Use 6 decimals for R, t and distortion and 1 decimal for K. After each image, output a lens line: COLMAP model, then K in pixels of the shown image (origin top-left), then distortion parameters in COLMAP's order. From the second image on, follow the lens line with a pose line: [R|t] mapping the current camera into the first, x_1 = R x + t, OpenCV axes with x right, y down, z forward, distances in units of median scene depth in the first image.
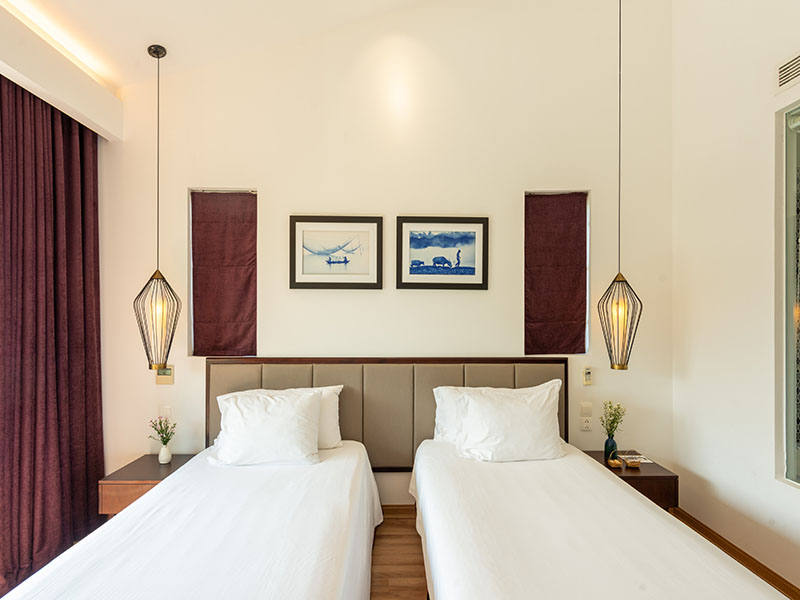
lens RADIAL K [[400.8, 0, 399.7], [0, 400.8, 314.8], [0, 0, 1]] dist [0.004179, 0.001029]
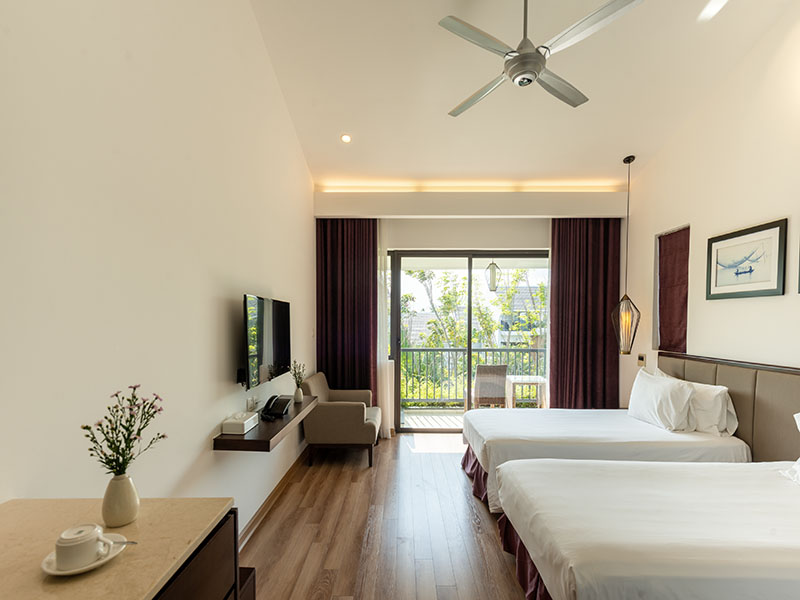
lens RADIAL K [[378.3, 0, 396.2], [0, 378.3, 328.6], [0, 0, 1]] dist [0.001316, -0.000417]
pose [[-0.046499, 0.017889, -0.998758, 0.896965], [-0.000210, 0.999839, 0.017918, 0.000522], [0.998918, 0.001043, -0.046488, 0.121072]]
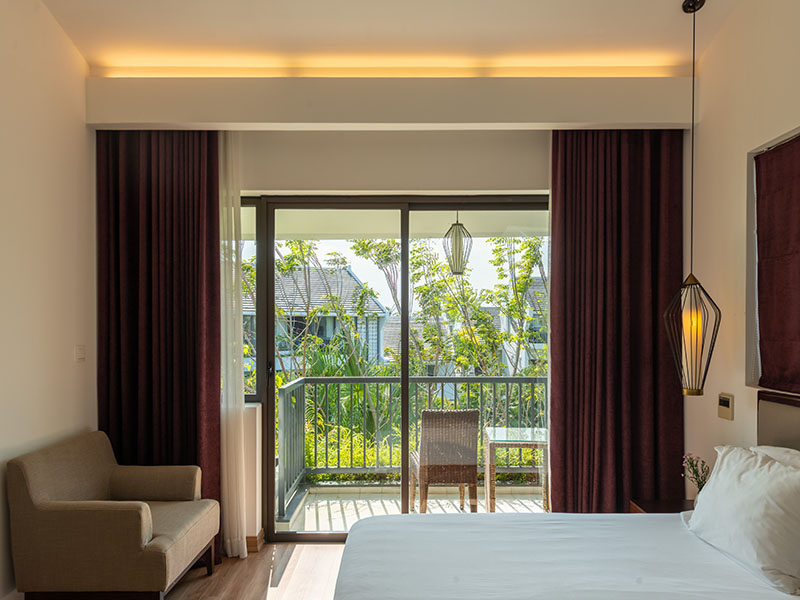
lens RADIAL K [[534.5, 0, 399.0], [0, 534.5, 329.3], [0, 0, 1]] dist [0.063075, -0.068758]
pose [[-0.029245, -0.002595, -0.999569, 0.466416], [0.003296, 0.999991, -0.002693, 0.001864], [0.999567, -0.003374, -0.029237, 0.396129]]
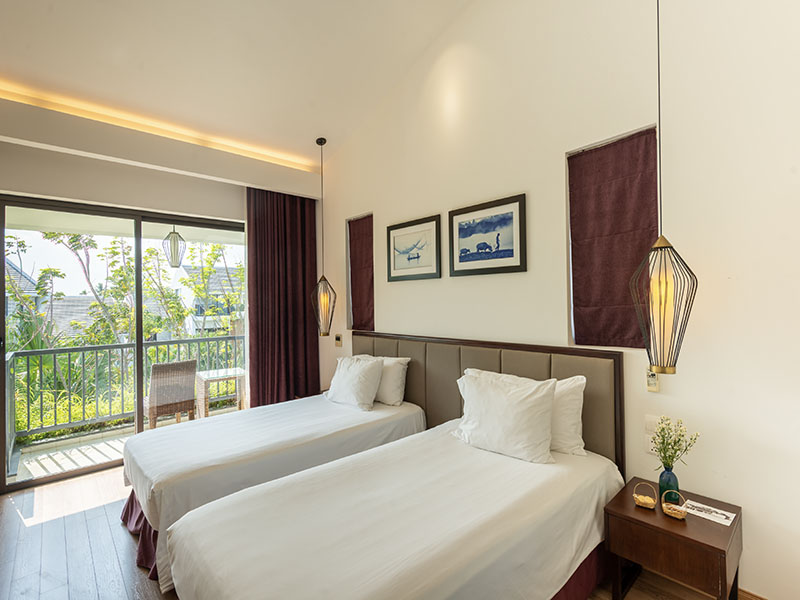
lens RADIAL K [[385.5, 0, 400.0], [0, 385.5, 300.0], [0, 0, 1]] dist [0.003800, 0.000772]
pose [[0.650434, -0.017258, -0.759367, 0.711589], [0.022392, 0.999743, -0.003540, 0.000406], [0.759233, -0.014701, 0.650653, 0.197808]]
